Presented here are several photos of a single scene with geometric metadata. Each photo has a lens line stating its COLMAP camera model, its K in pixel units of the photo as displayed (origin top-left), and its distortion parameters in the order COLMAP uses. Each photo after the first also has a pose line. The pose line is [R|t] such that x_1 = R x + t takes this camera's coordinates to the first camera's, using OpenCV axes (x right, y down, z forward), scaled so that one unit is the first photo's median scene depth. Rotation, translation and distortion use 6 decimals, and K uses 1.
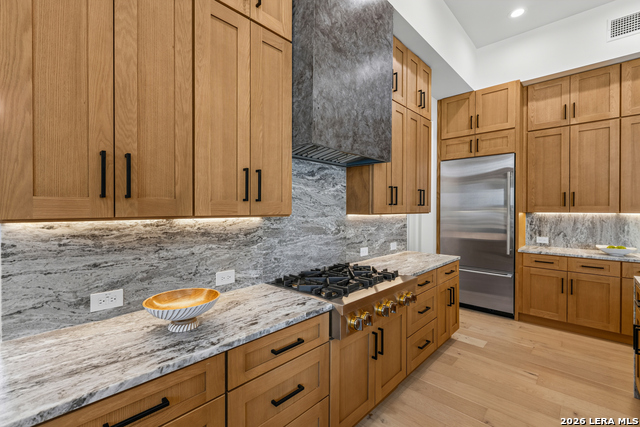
lens RADIAL K [[284.1, 0, 316.2], [0, 284.1, 209.1], [0, 0, 1]] dist [-0.002758, 0.000582]
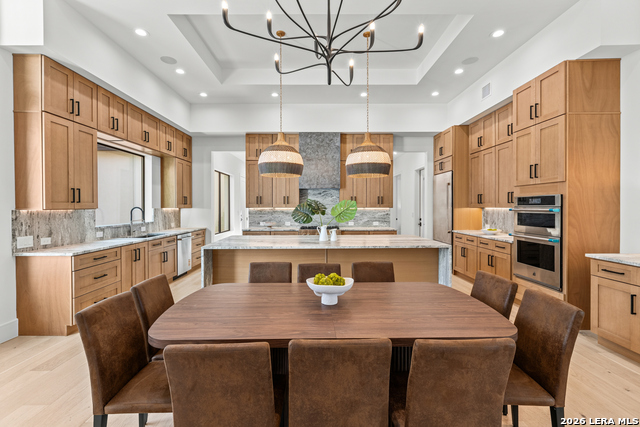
lens RADIAL K [[284.1, 0, 317.6], [0, 284.1, 209.2], [0, 0, 1]] dist [-0.002758, 0.000582]
pose [[0.699424, 0.004243, -0.714694, 1.774508], [-0.000049, 0.999983, 0.005889, 0.015837], [0.714707, -0.004084, 0.699413, -0.916809]]
